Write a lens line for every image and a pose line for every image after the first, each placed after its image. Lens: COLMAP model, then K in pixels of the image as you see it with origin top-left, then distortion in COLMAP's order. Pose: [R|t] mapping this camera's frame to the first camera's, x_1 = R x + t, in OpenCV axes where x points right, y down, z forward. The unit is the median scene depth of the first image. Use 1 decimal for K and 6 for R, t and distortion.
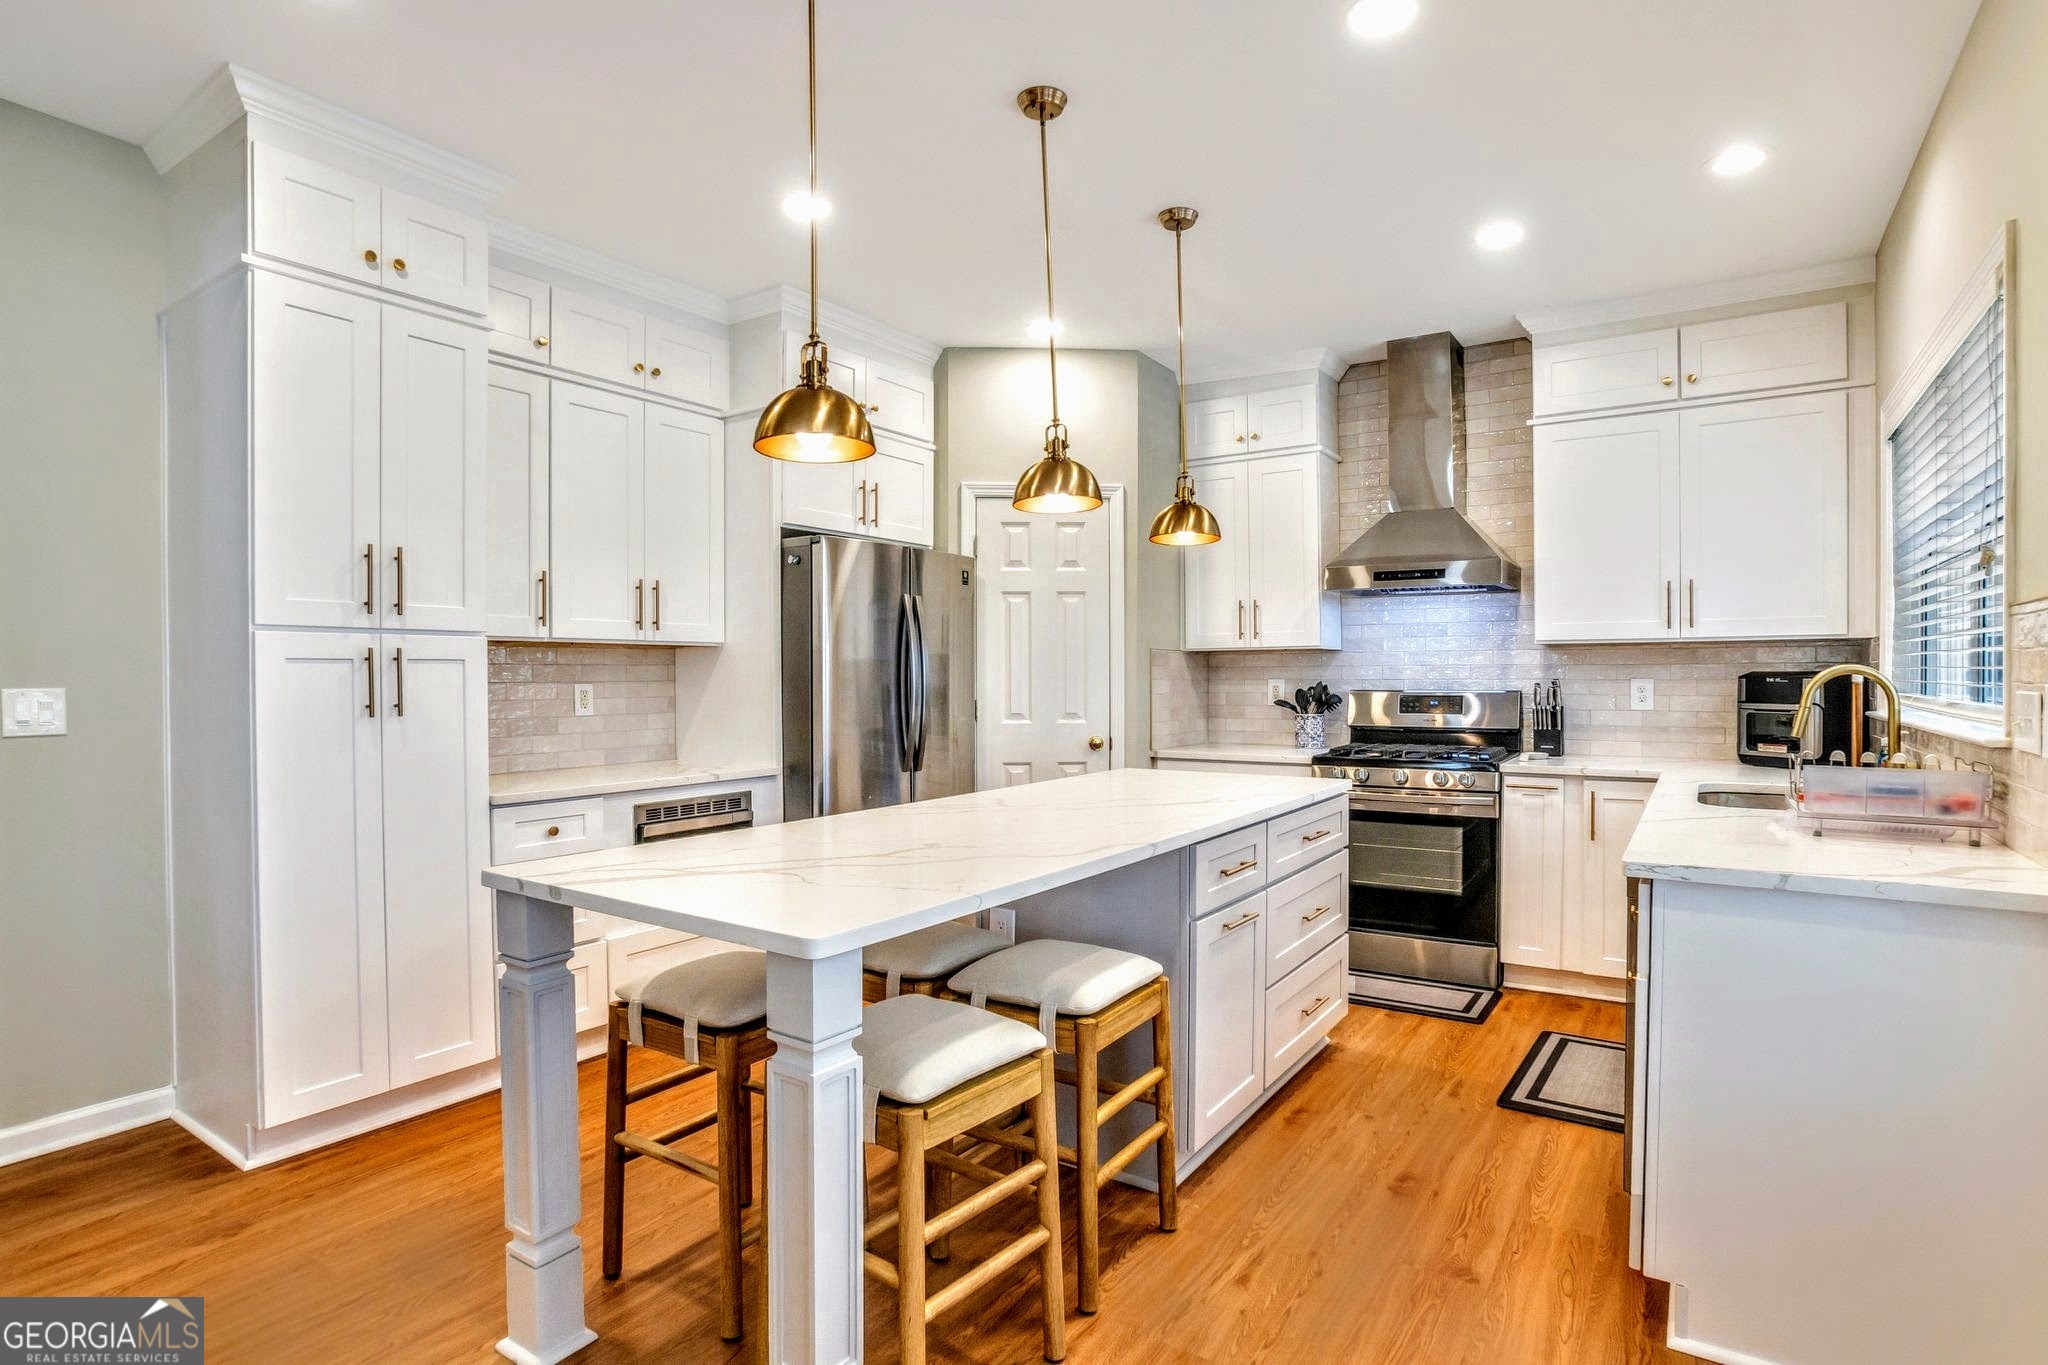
lens RADIAL K [[1036.0, 0, 1024.0], [0, 1036.0, 682.5], [0, 0, 1]] dist [-0.039849, 0.000275]
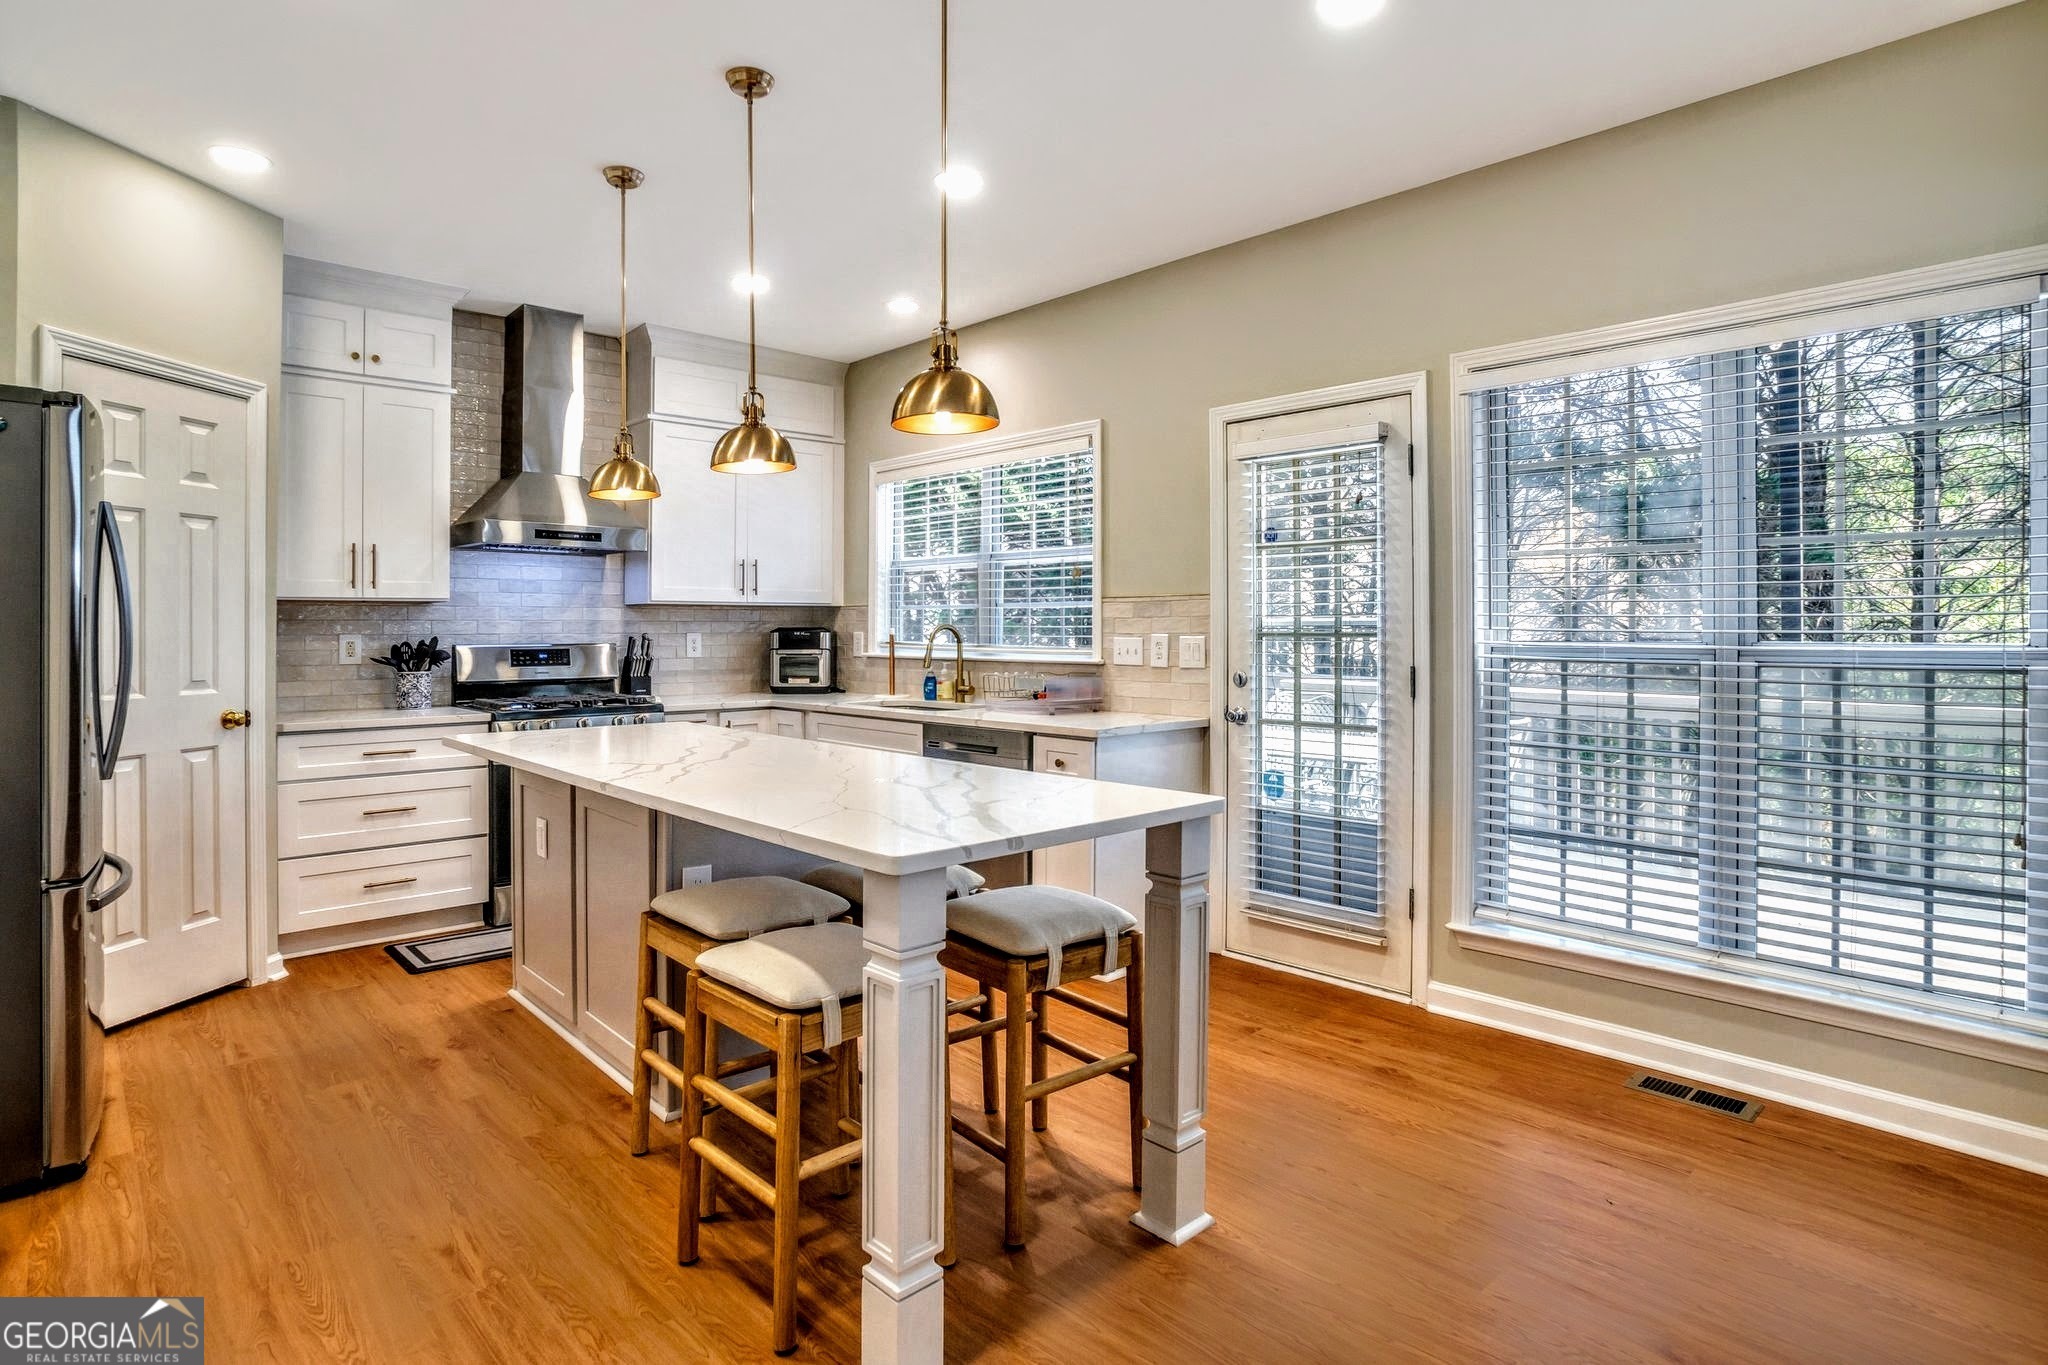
lens RADIAL K [[1067.3, 0, 1027.0], [0, 1067.3, 611.2], [0, 0, 1]] dist [-0.053245, 0.000347]
pose [[0.237059, 0.018947, 0.971310, -0.539623], [0.005991, 0.999762, -0.020964, -0.000681], [-0.971477, 0.010789, 0.236889, 0.268694]]
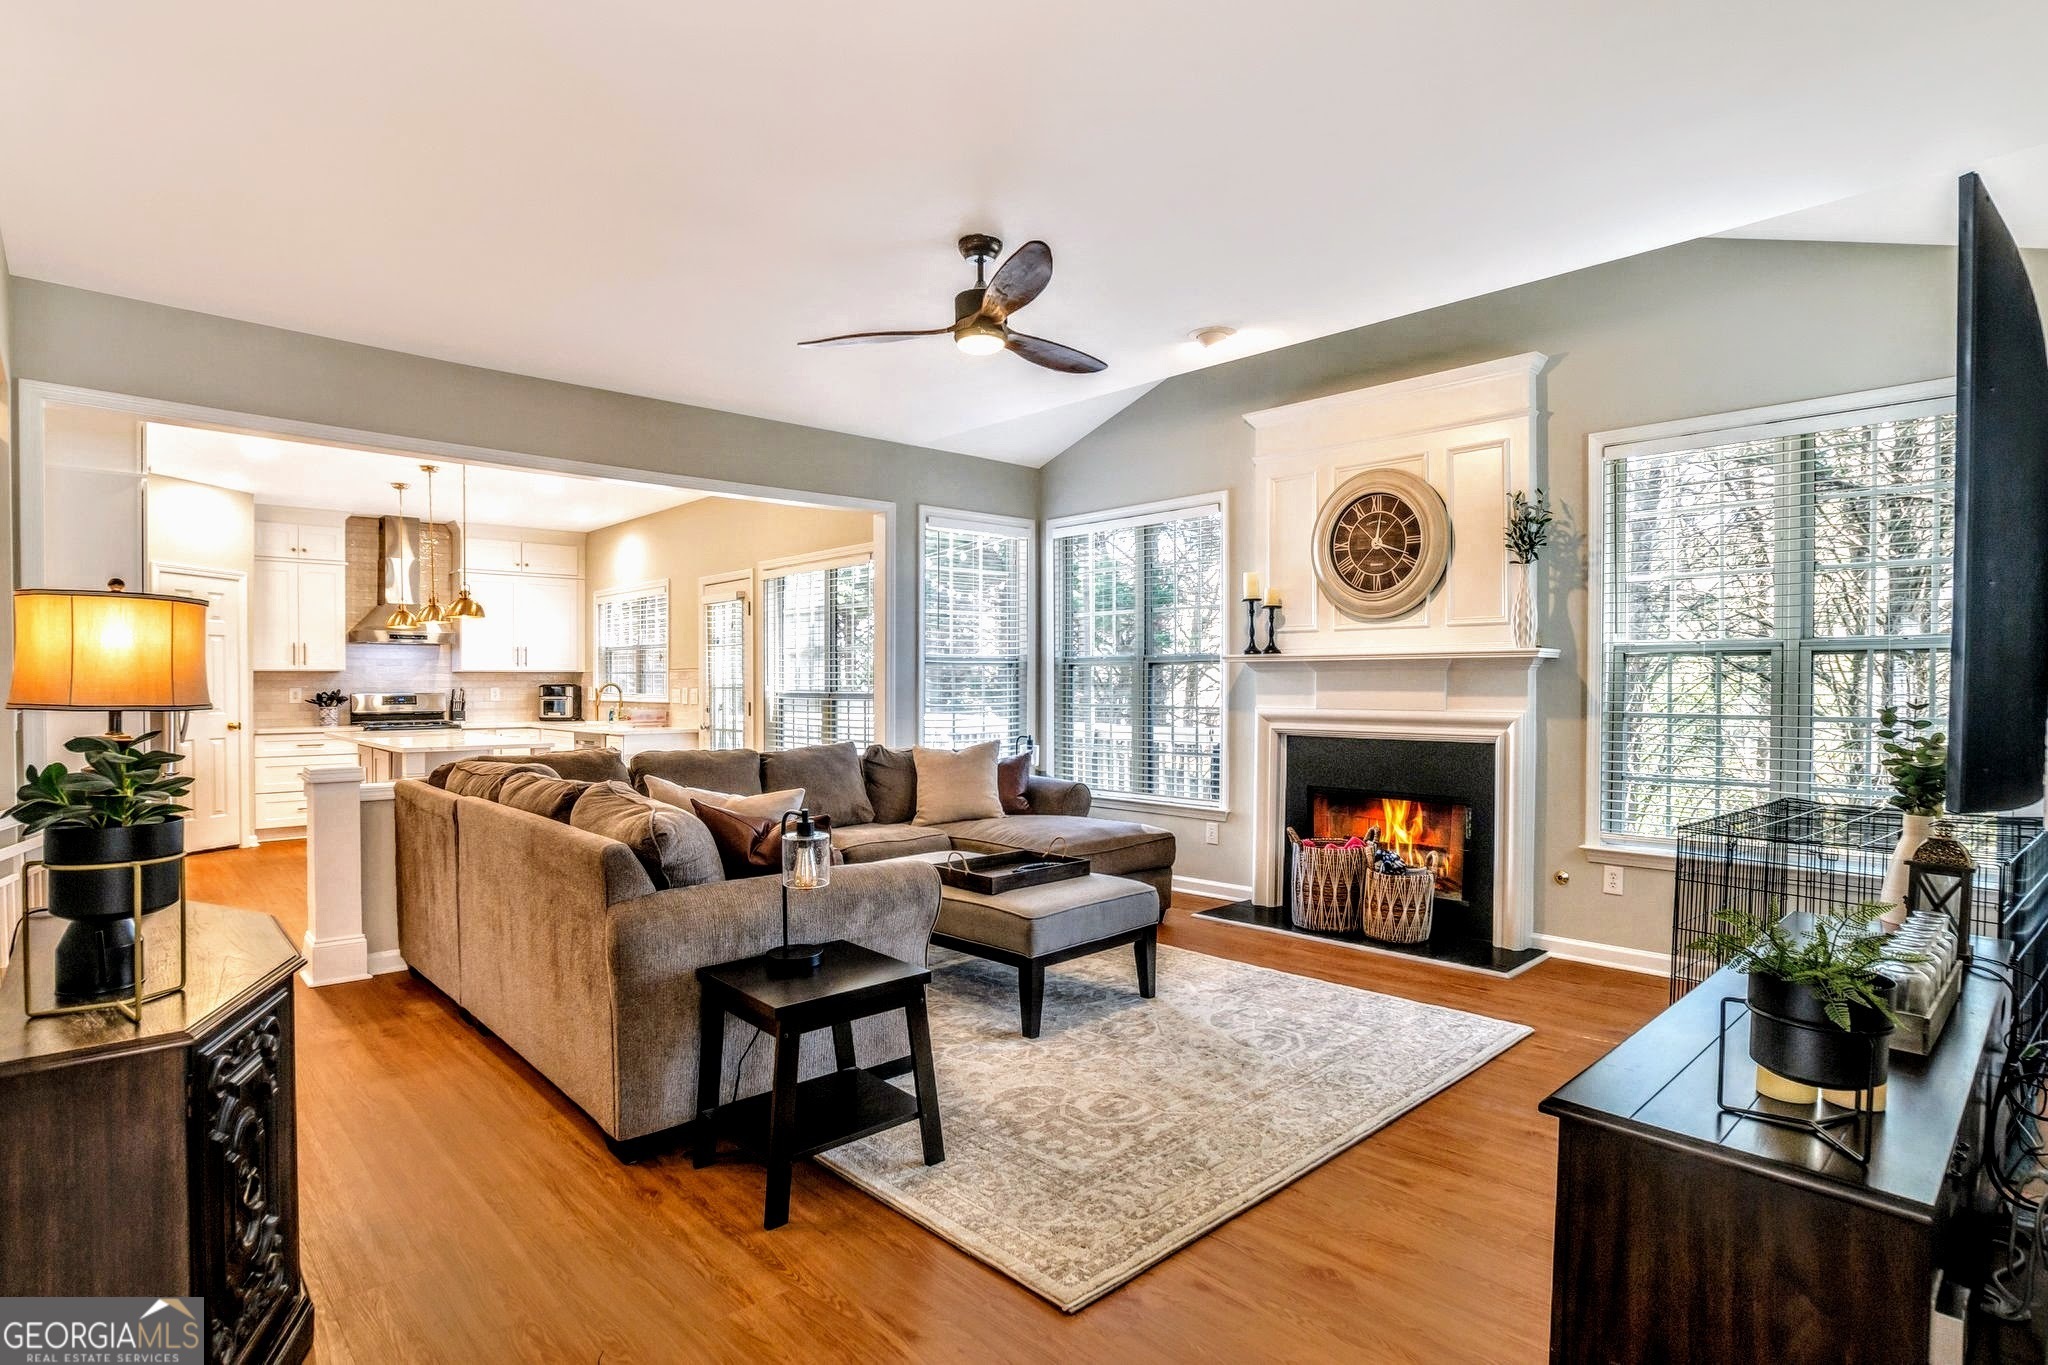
lens RADIAL K [[1020.4, 0, 1024.0], [0, 1020.4, 682.5], [0, 0, 1]] dist [-0.000442, -0.041314]
pose [[0.237748, 0.003670, 0.971320, -1.234814], [0.006106, 0.999967, -0.005272, 0.004409], [-0.971308, 0.007185, 0.237718, -0.642120]]
